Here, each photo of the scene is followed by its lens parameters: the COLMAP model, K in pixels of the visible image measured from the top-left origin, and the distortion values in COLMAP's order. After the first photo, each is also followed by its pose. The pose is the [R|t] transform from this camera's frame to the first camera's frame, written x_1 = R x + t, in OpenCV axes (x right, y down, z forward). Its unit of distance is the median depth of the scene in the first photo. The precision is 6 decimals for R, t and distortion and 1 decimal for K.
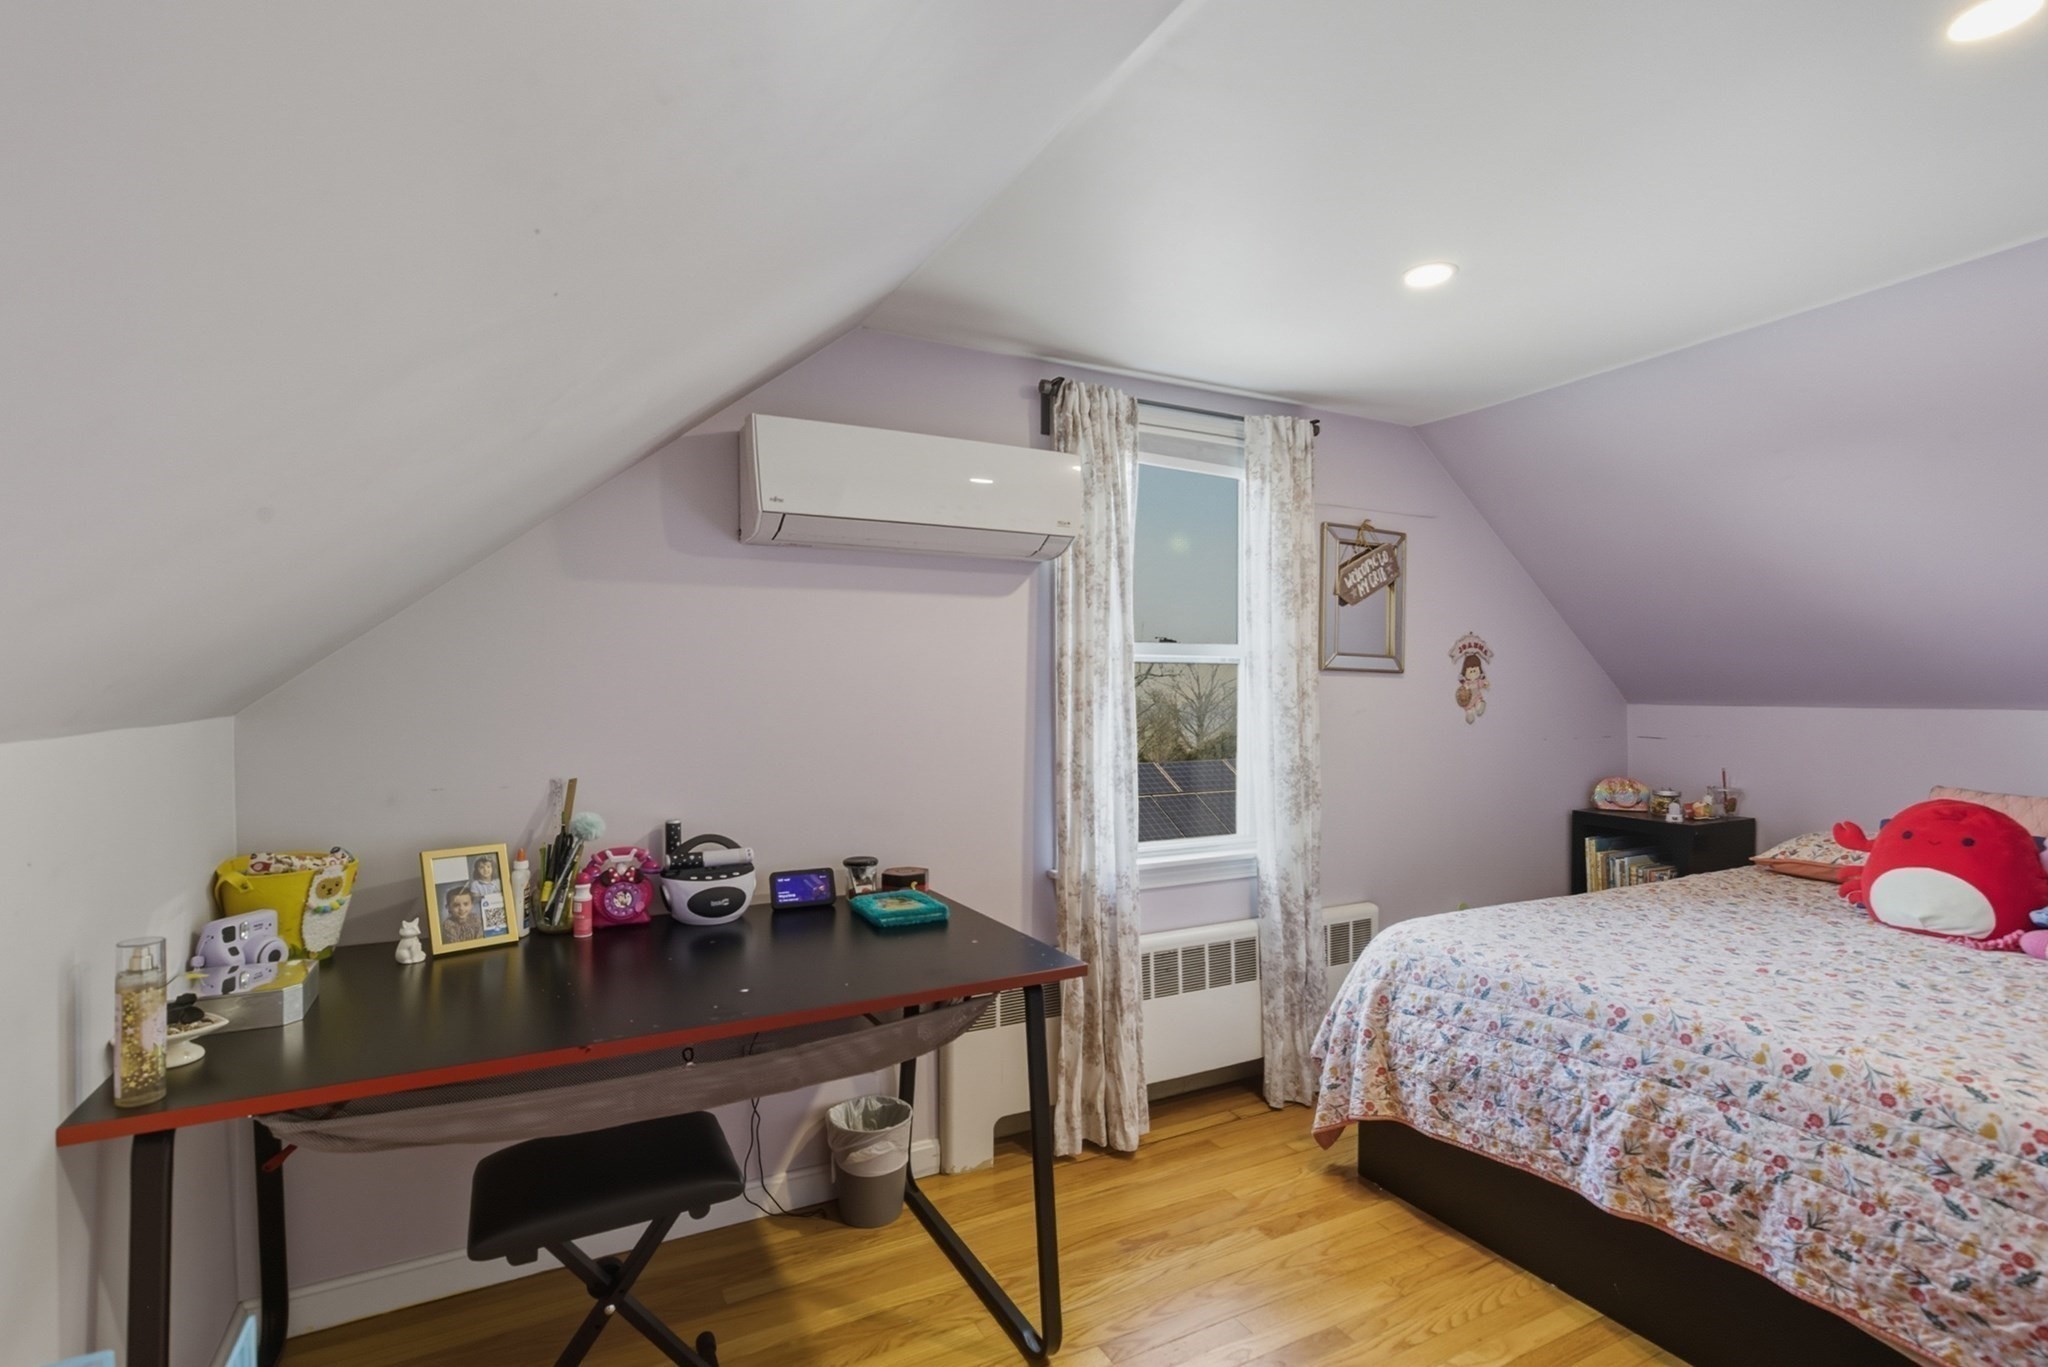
lens RADIAL K [[942.1, 0, 1017.2], [0, 942.1, 695.5], [0, 0, 1]] dist [0.002031, 0.002178]
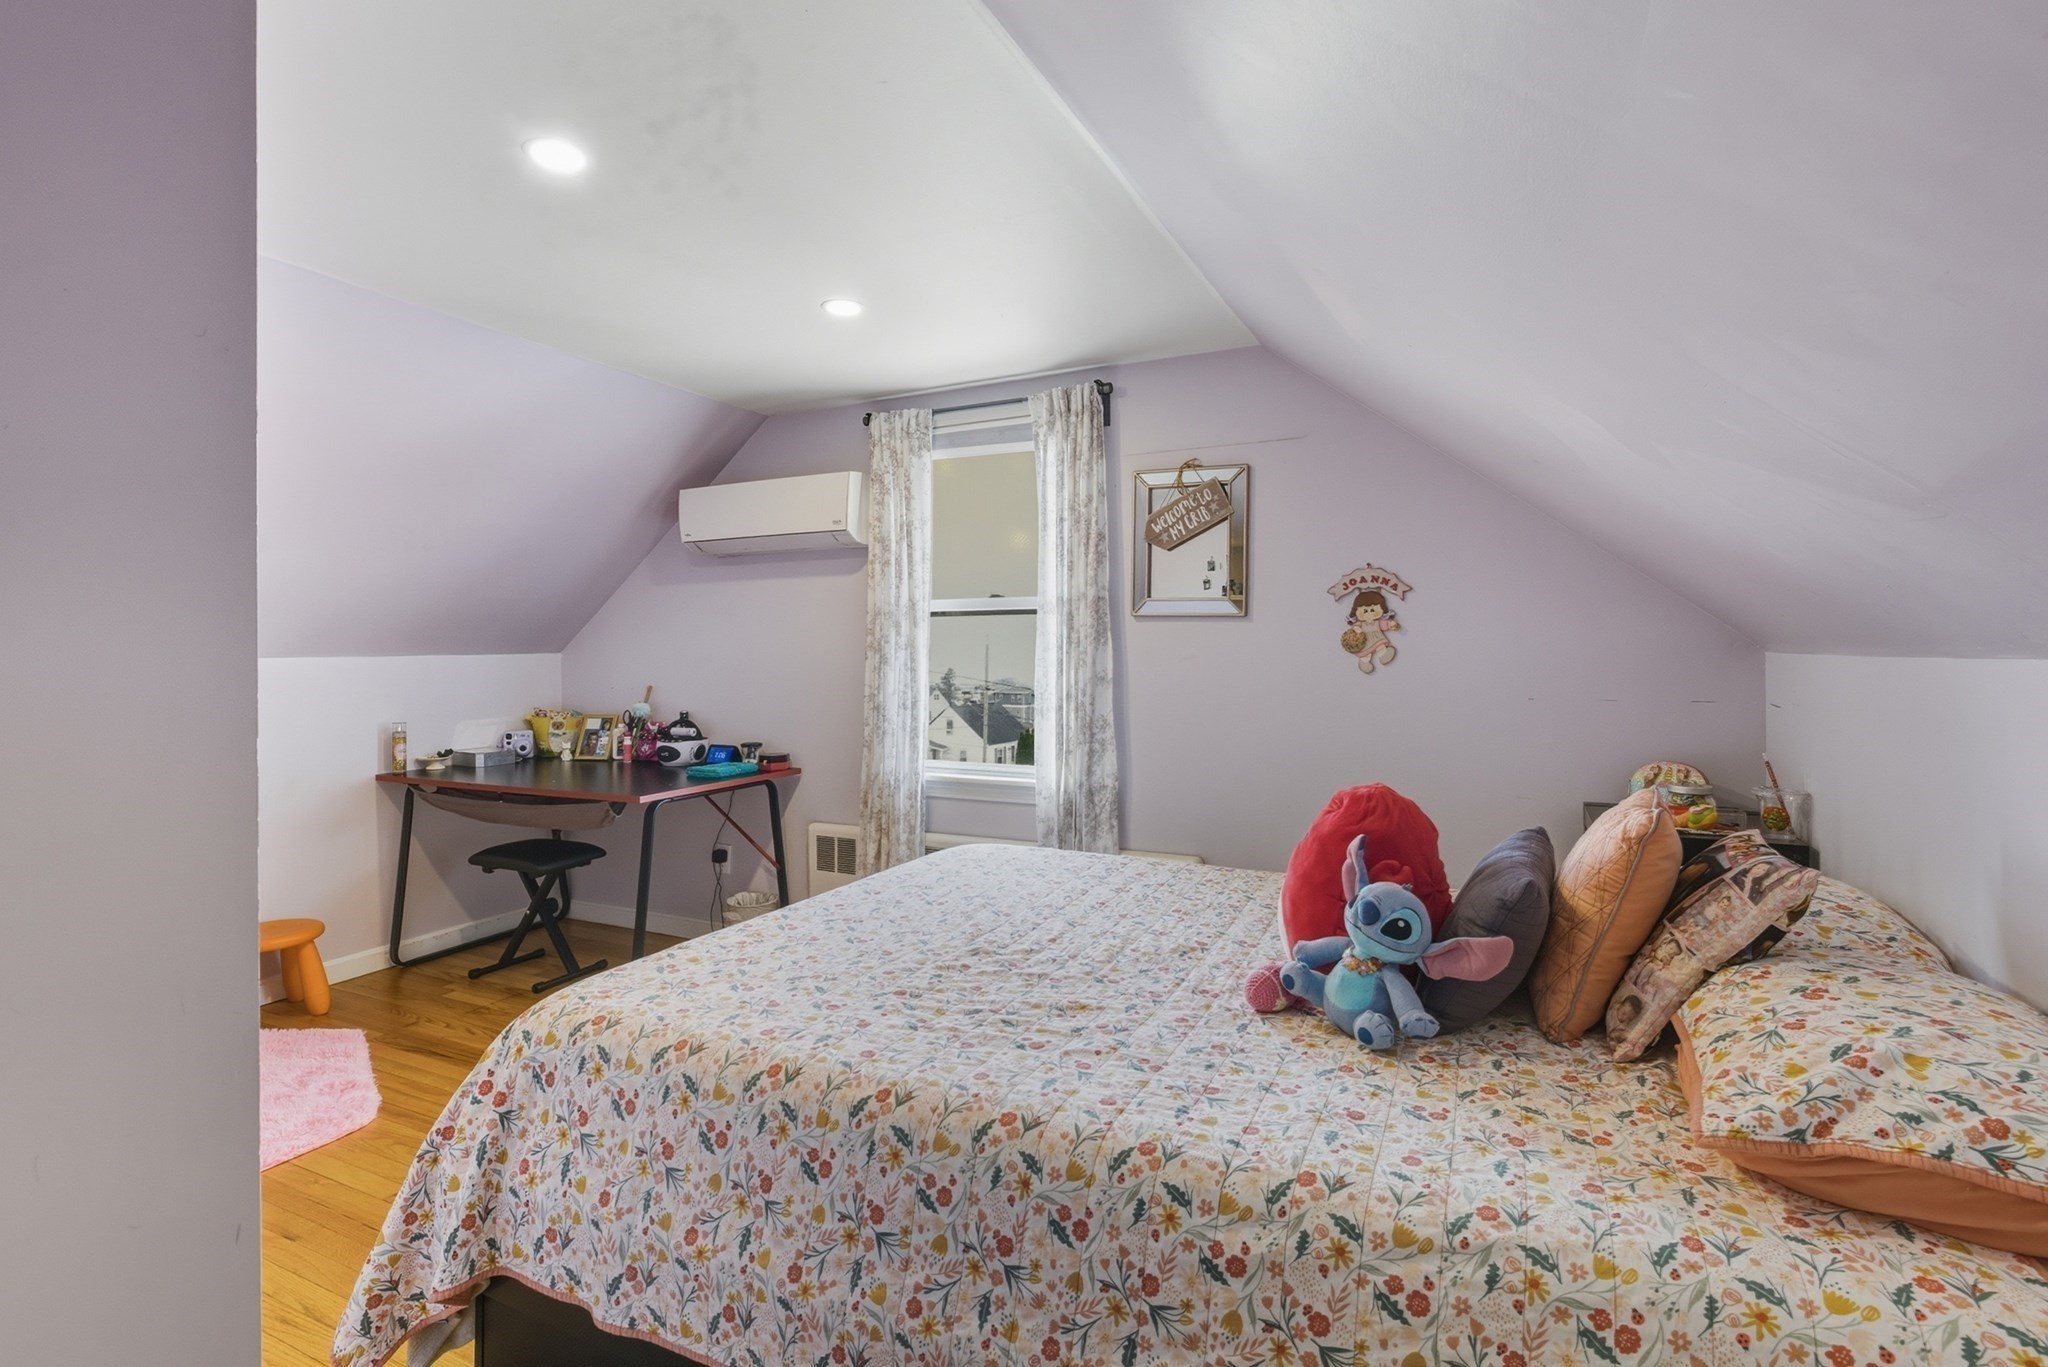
lens RADIAL K [[942.1, 0, 1005.2], [0, 942.1, 644.8], [0, 0, 1]] dist [0.002031, 0.002178]
pose [[0.597964, -0.007056, -0.801492, 1.171146], [0.000228, 0.999963, -0.008633, 0.013771], [0.801523, 0.004979, 0.597943, 0.308960]]
